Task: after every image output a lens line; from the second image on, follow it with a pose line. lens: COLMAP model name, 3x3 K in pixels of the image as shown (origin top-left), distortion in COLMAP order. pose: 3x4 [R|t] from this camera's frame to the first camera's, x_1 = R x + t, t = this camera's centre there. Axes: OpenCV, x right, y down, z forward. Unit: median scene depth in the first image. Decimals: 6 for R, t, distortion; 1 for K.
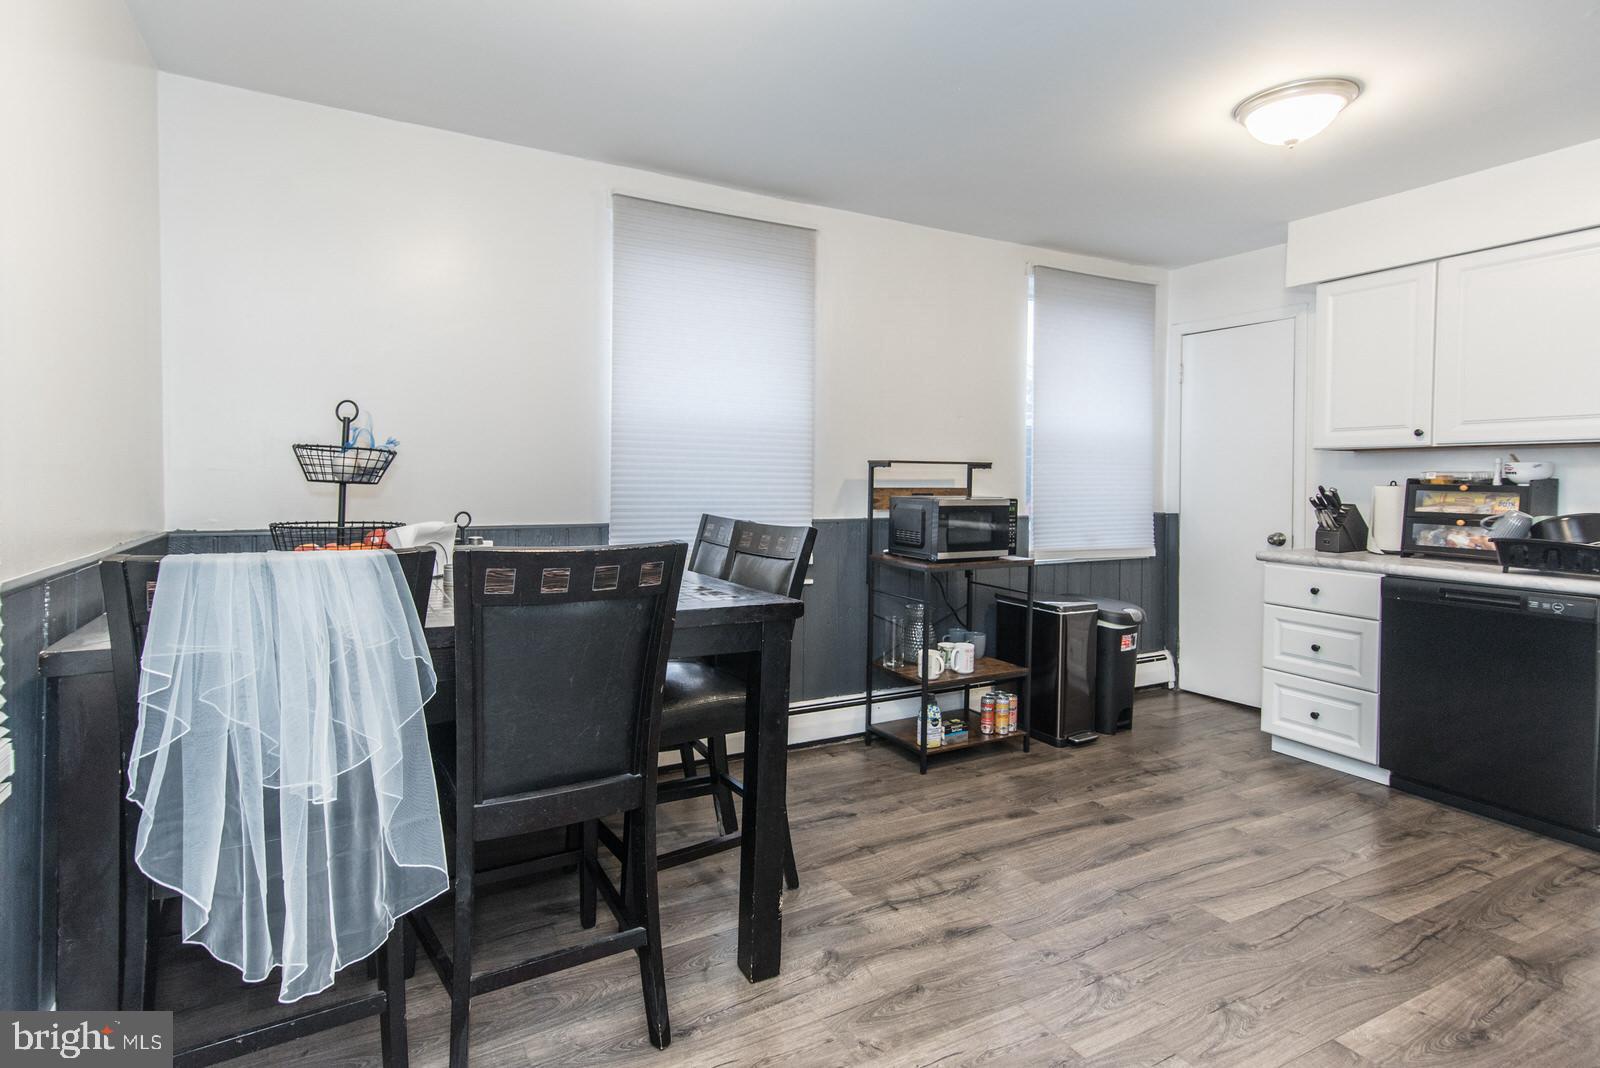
lens RADIAL K [[808.8, 0, 794.9], [0, 808.8, 479.0], [0, 0, 1]] dist [0.001323, -0.000073]
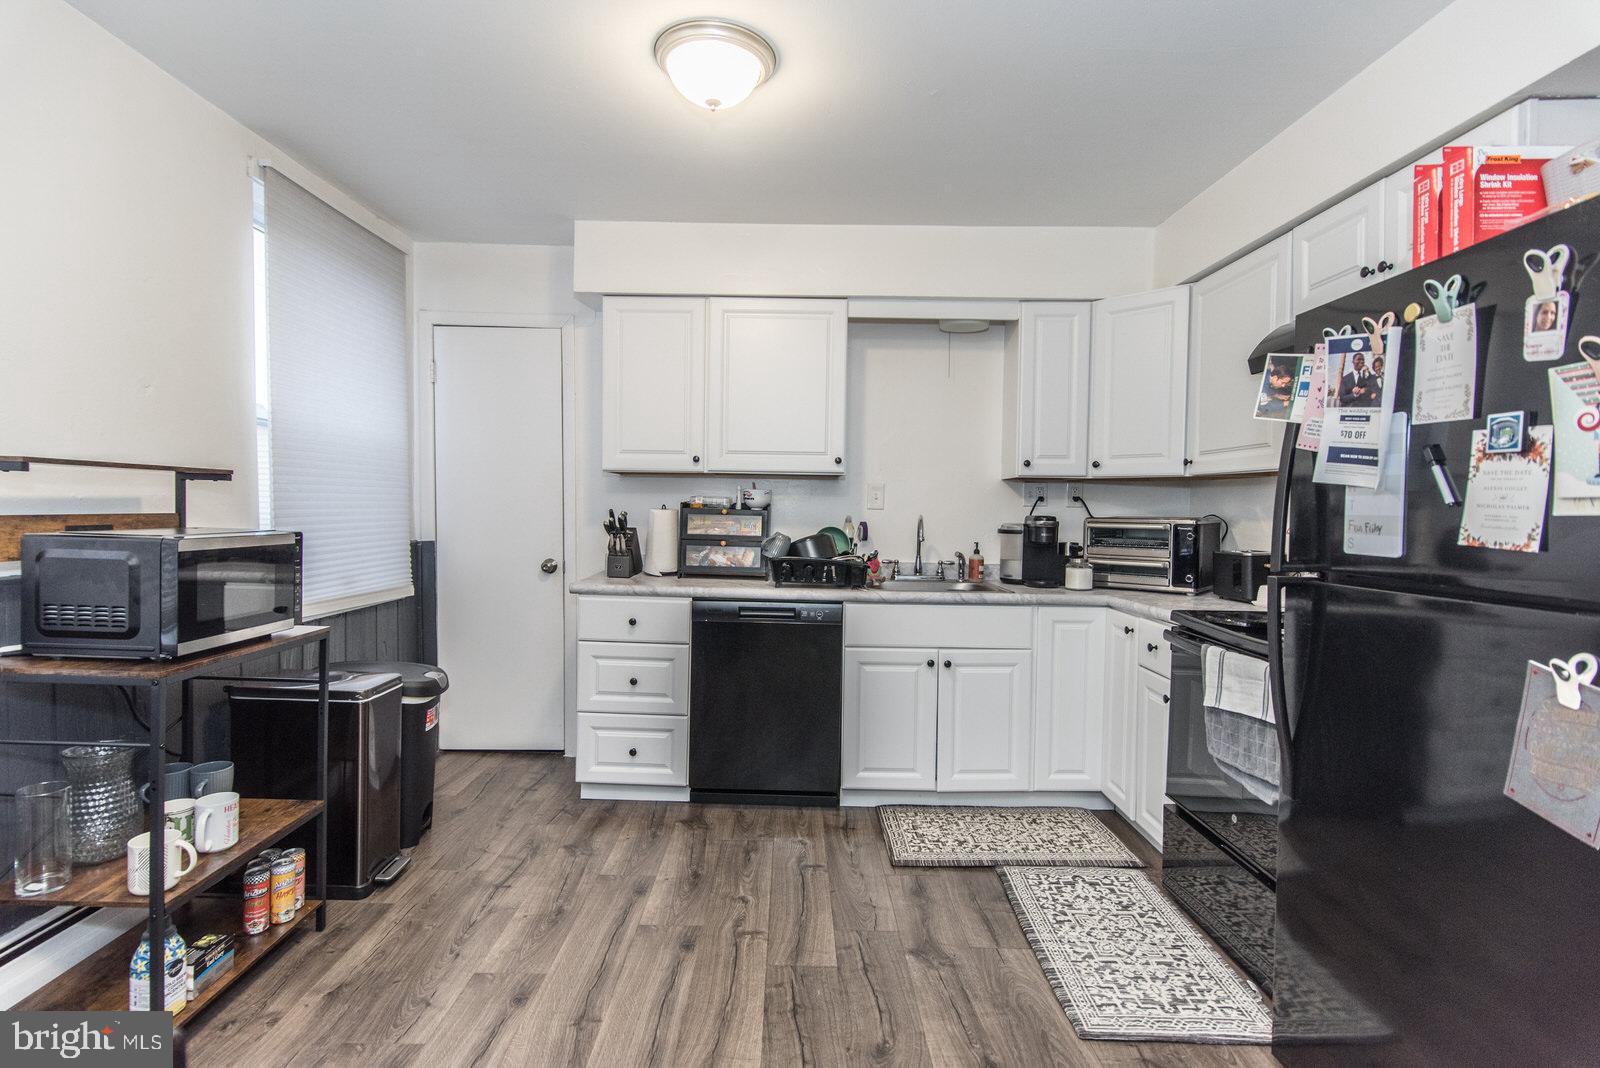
lens RADIAL K [[782.5, 0, 782.3], [0, 782.5, 536.0], [0, 0, 1]] dist [0.003573, -0.000506]
pose [[0.504901, -0.030828, 0.862627, -0.052051], [-0.013516, 0.998957, 0.043610, -0.003326], [-0.863072, -0.033678, 0.503957, 0.387124]]
